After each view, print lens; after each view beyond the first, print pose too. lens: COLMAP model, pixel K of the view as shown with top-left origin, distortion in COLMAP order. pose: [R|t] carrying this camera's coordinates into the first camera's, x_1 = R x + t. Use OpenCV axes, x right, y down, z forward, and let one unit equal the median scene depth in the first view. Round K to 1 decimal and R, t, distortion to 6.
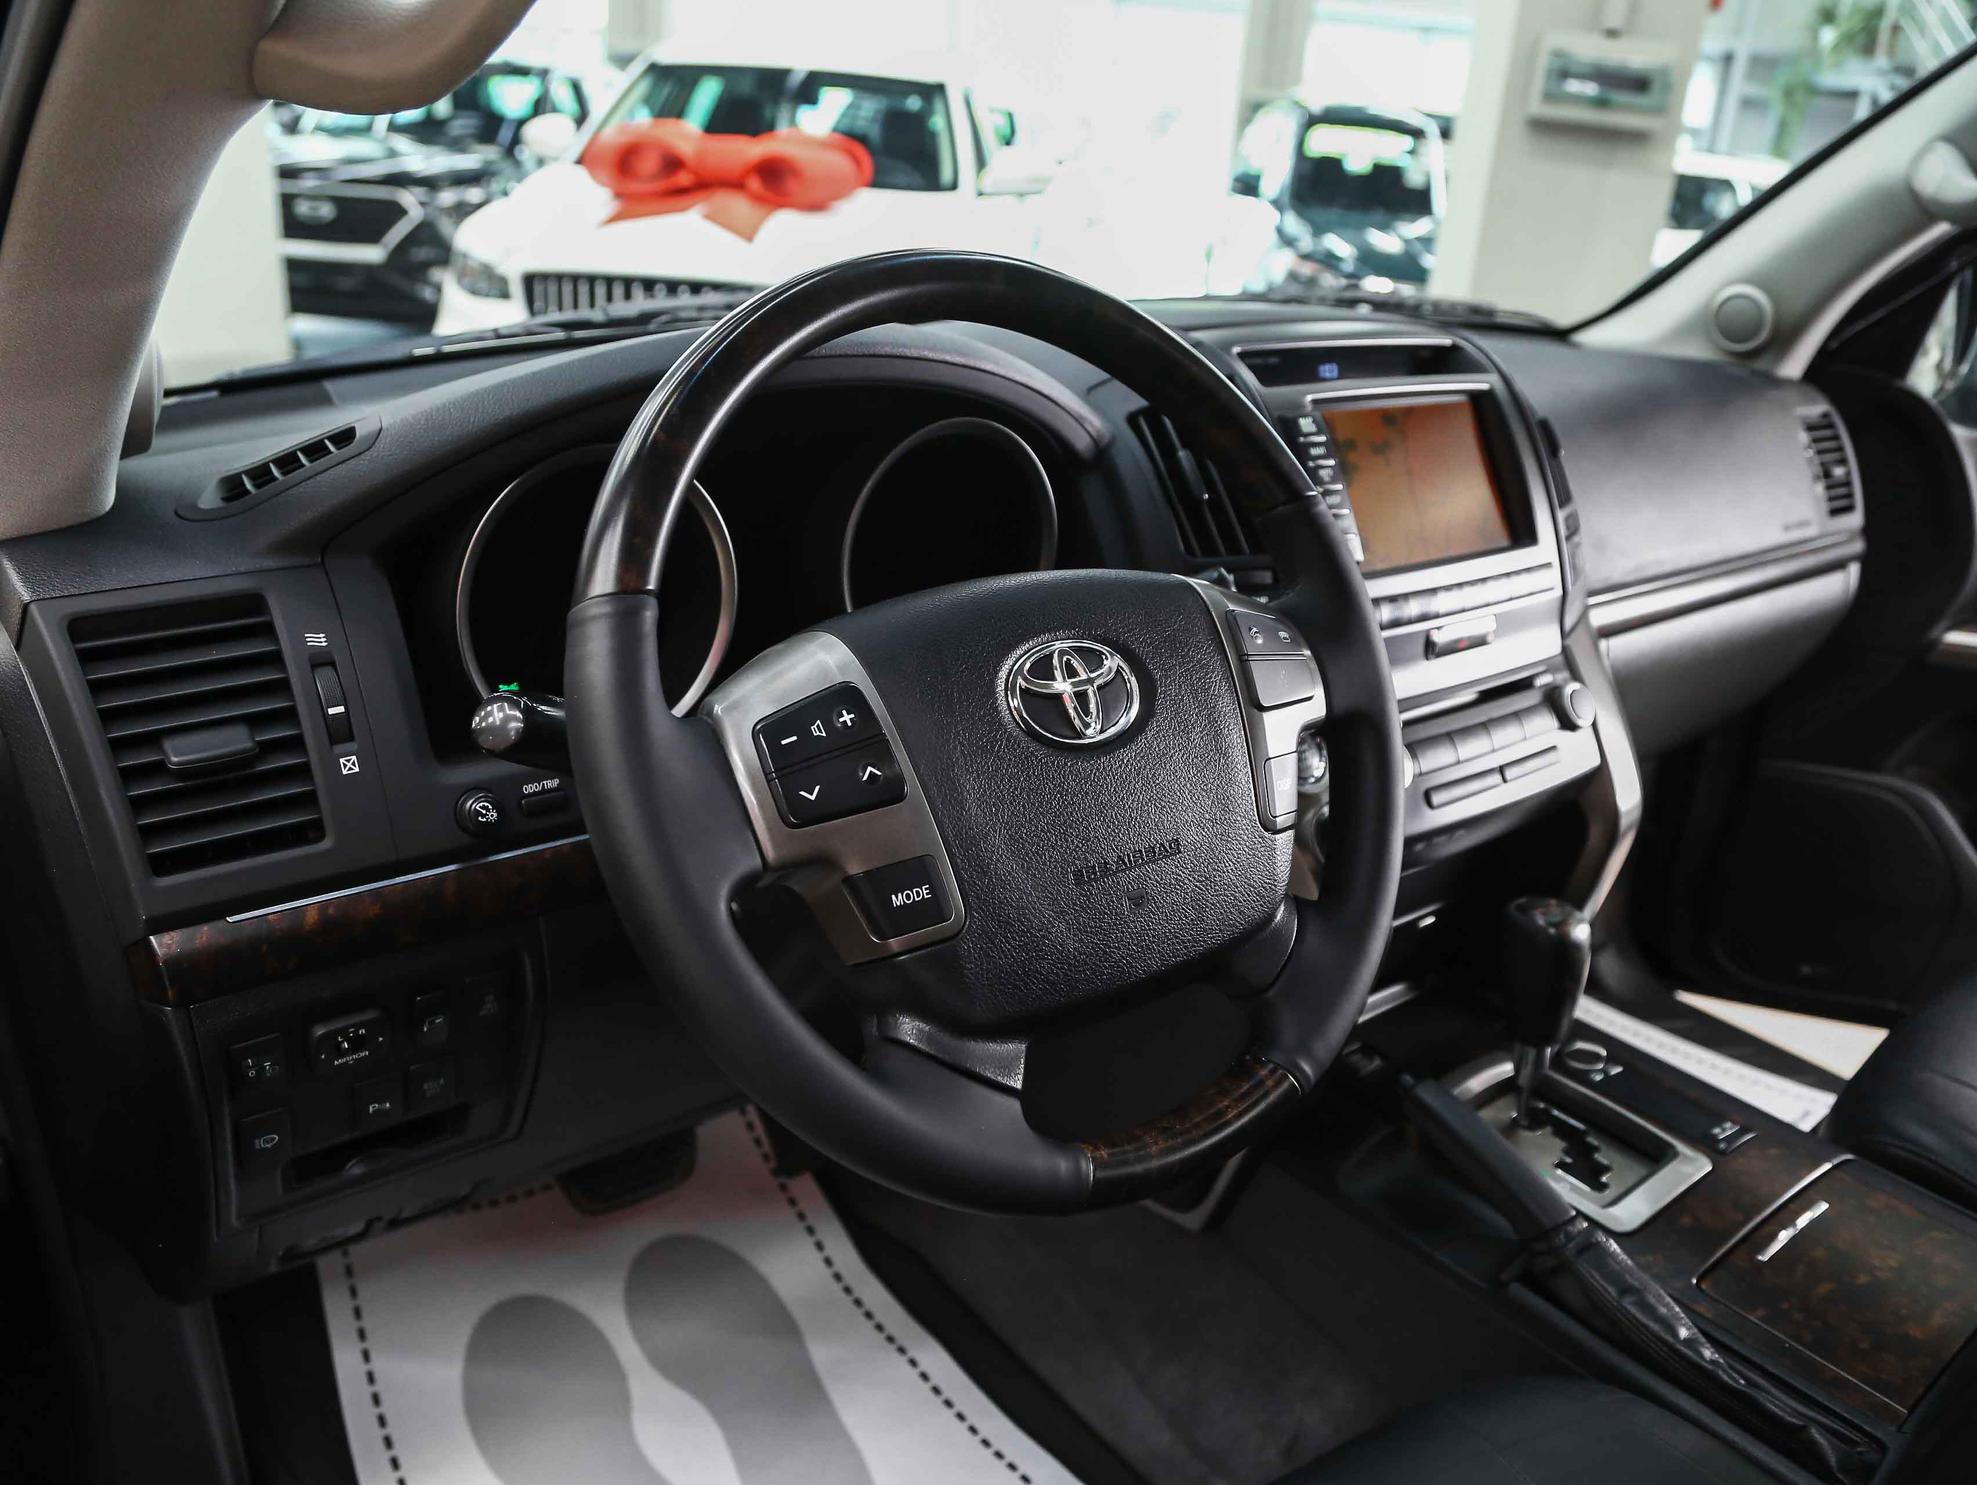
lens RADIAL K [[1514.8, 0, 981.6], [0, 1514.8, 749.2], [0, 0, 1]] dist [-0.101998, 0.046115]
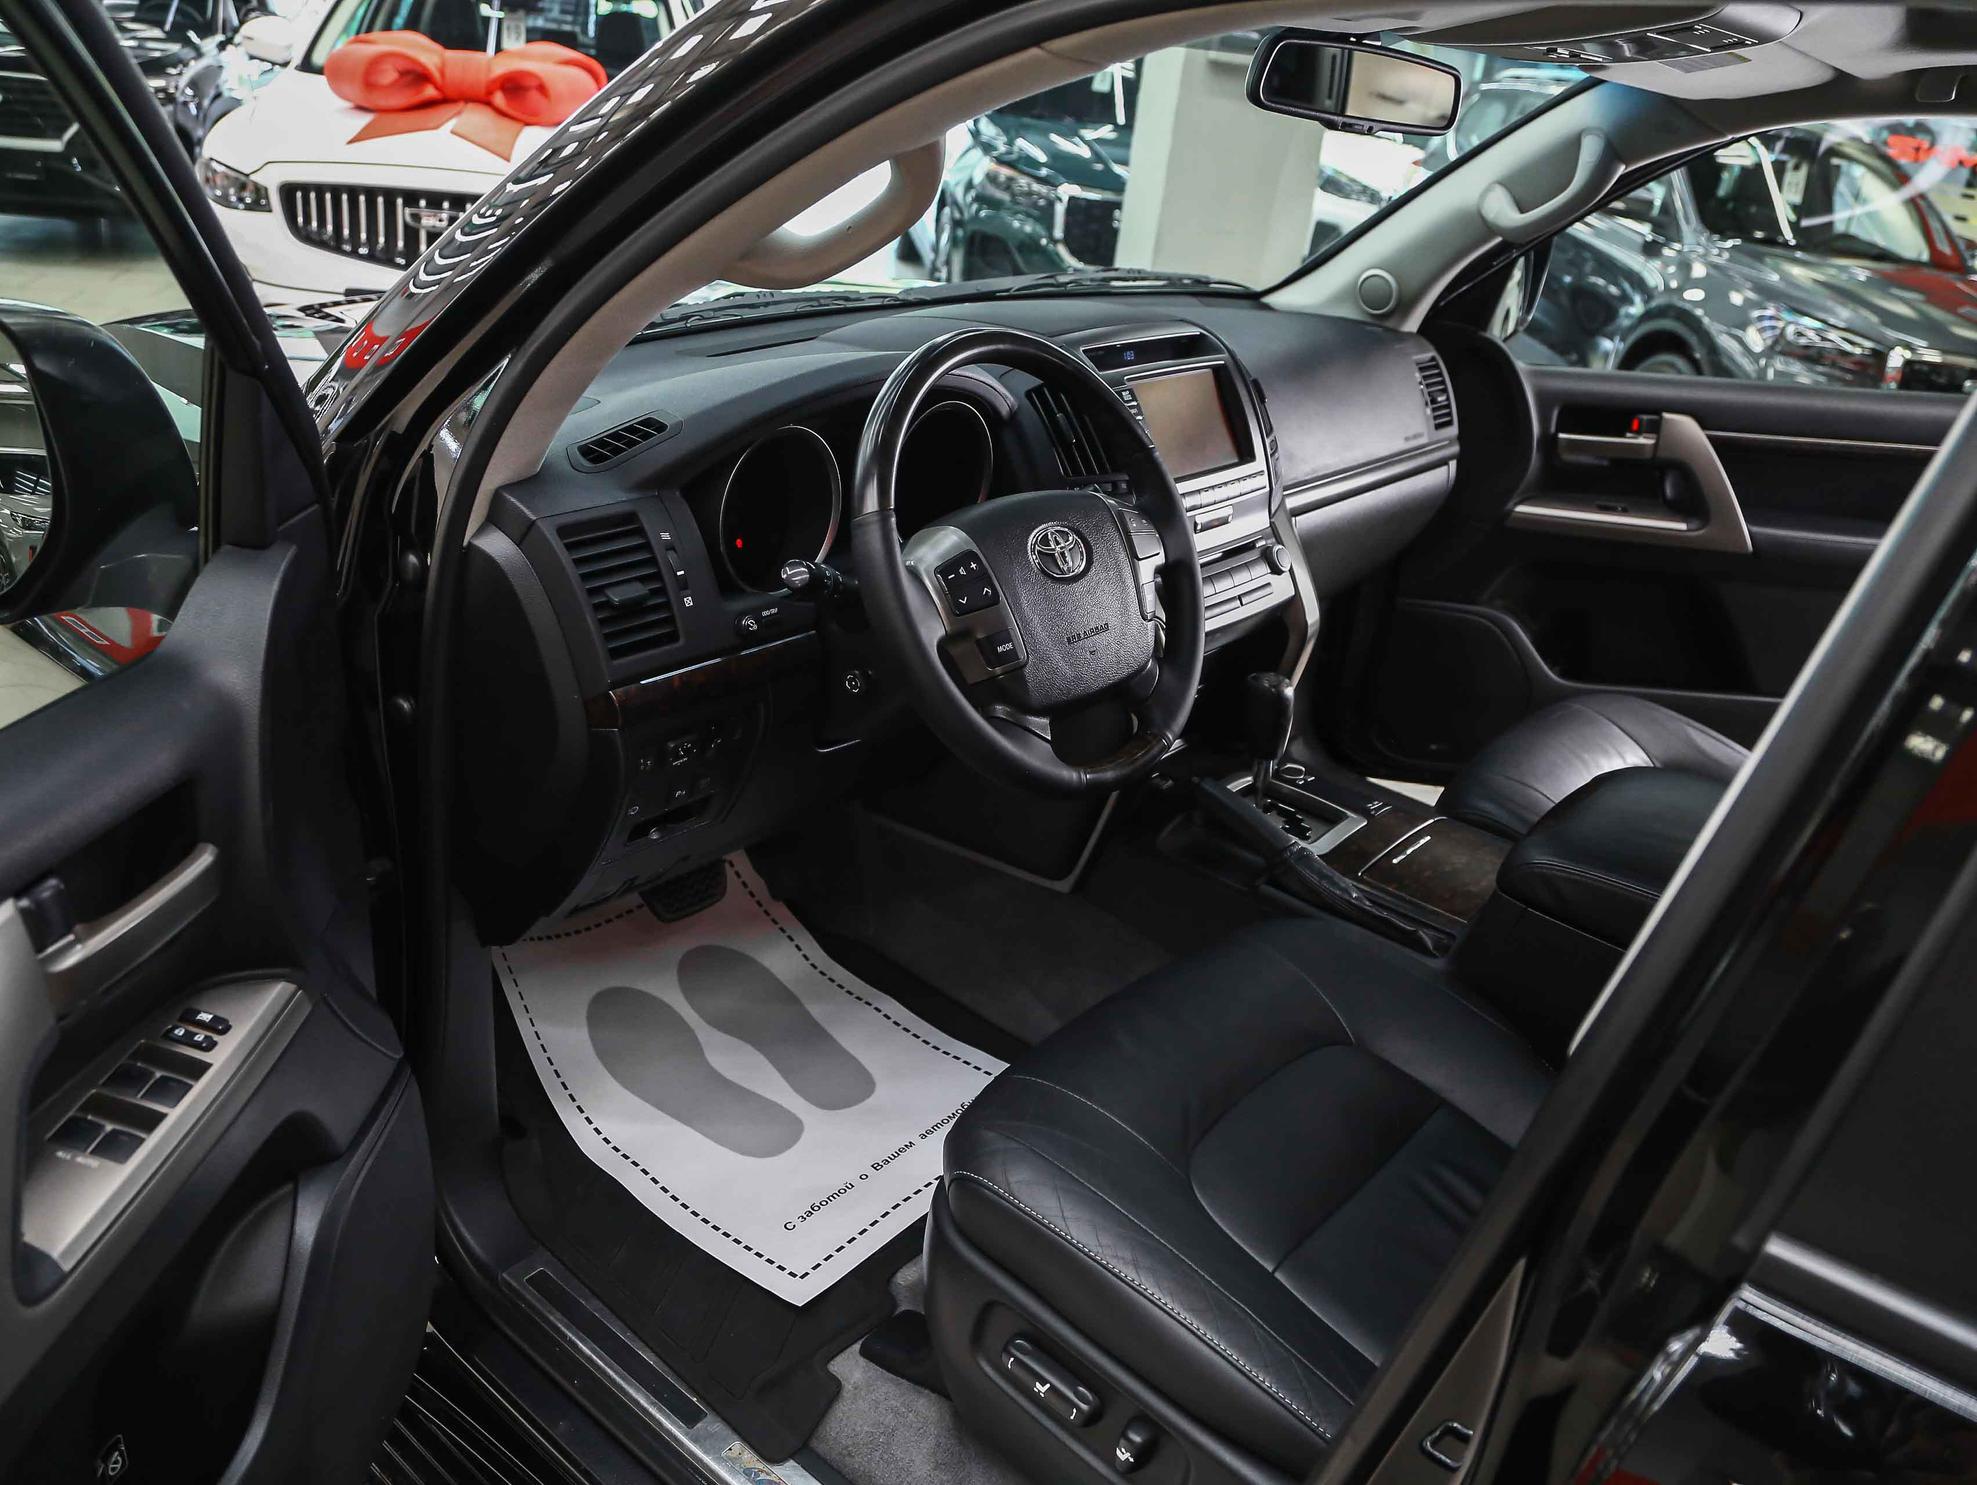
lens RADIAL K [[1514.8, 0, 988.0], [0, 1514.8, 729.5], [0, 0, 1]] dist [-0.101998, 0.046115]
pose [[0.977870, -0.051316, 0.202820, -0.304774], [0.038494, 0.997033, 0.066666, 0.040811], [-0.205640, -0.057383, 0.976944, -0.655941]]
